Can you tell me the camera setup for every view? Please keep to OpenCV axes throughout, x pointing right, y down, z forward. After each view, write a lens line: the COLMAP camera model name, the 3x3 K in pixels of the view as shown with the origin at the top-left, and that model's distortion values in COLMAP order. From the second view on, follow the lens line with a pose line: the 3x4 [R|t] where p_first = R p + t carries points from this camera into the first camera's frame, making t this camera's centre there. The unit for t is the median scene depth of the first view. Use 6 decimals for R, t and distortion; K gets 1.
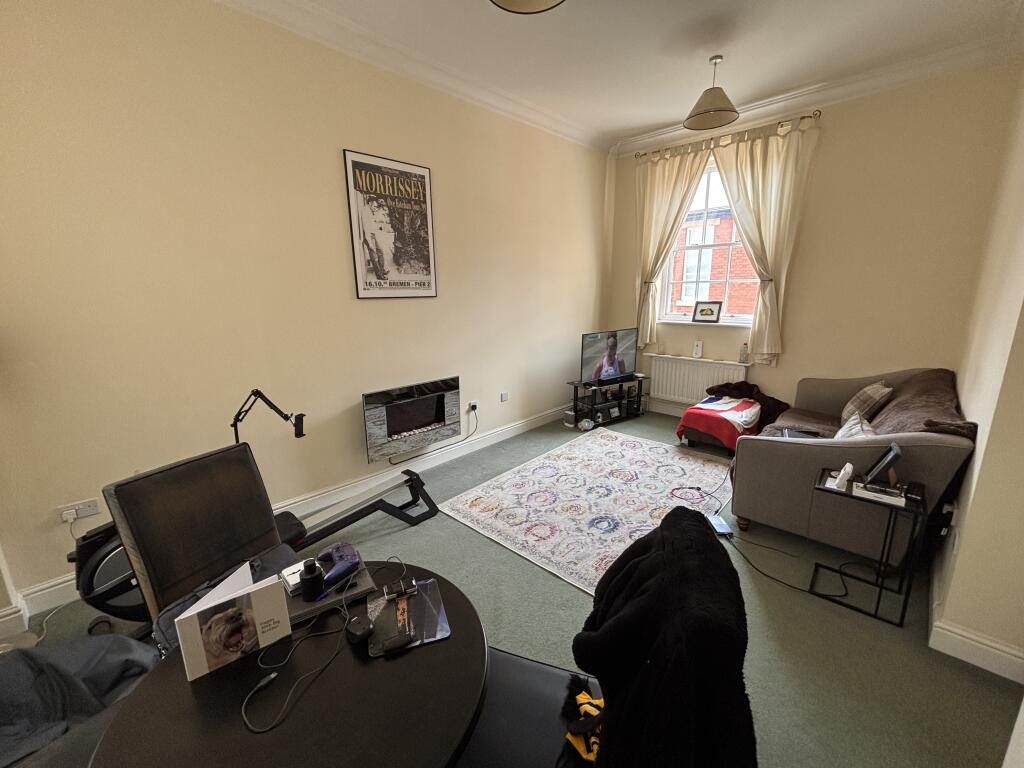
lens RADIAL K [[410.2, 0, 510.3], [0, 410.2, 383.1], [0, 0, 1]] dist [0.000791, -0.000455]
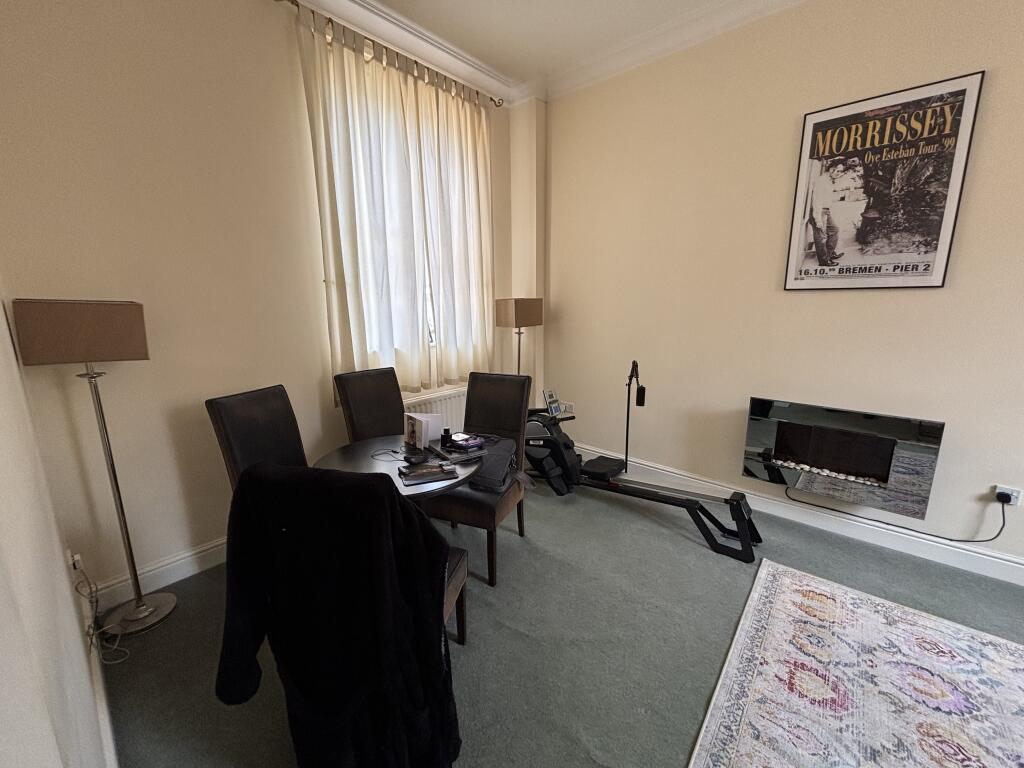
lens RADIAL K [[410.2, 0, 510.3], [0, 410.2, 383.1], [0, 0, 1]] dist [0.000791, -0.000455]
pose [[0.053650, 0.213579, -0.975451, 0.405641], [-0.213020, 0.956820, 0.197784, -0.057556], [0.975574, 0.197180, 0.096830, 0.335693]]
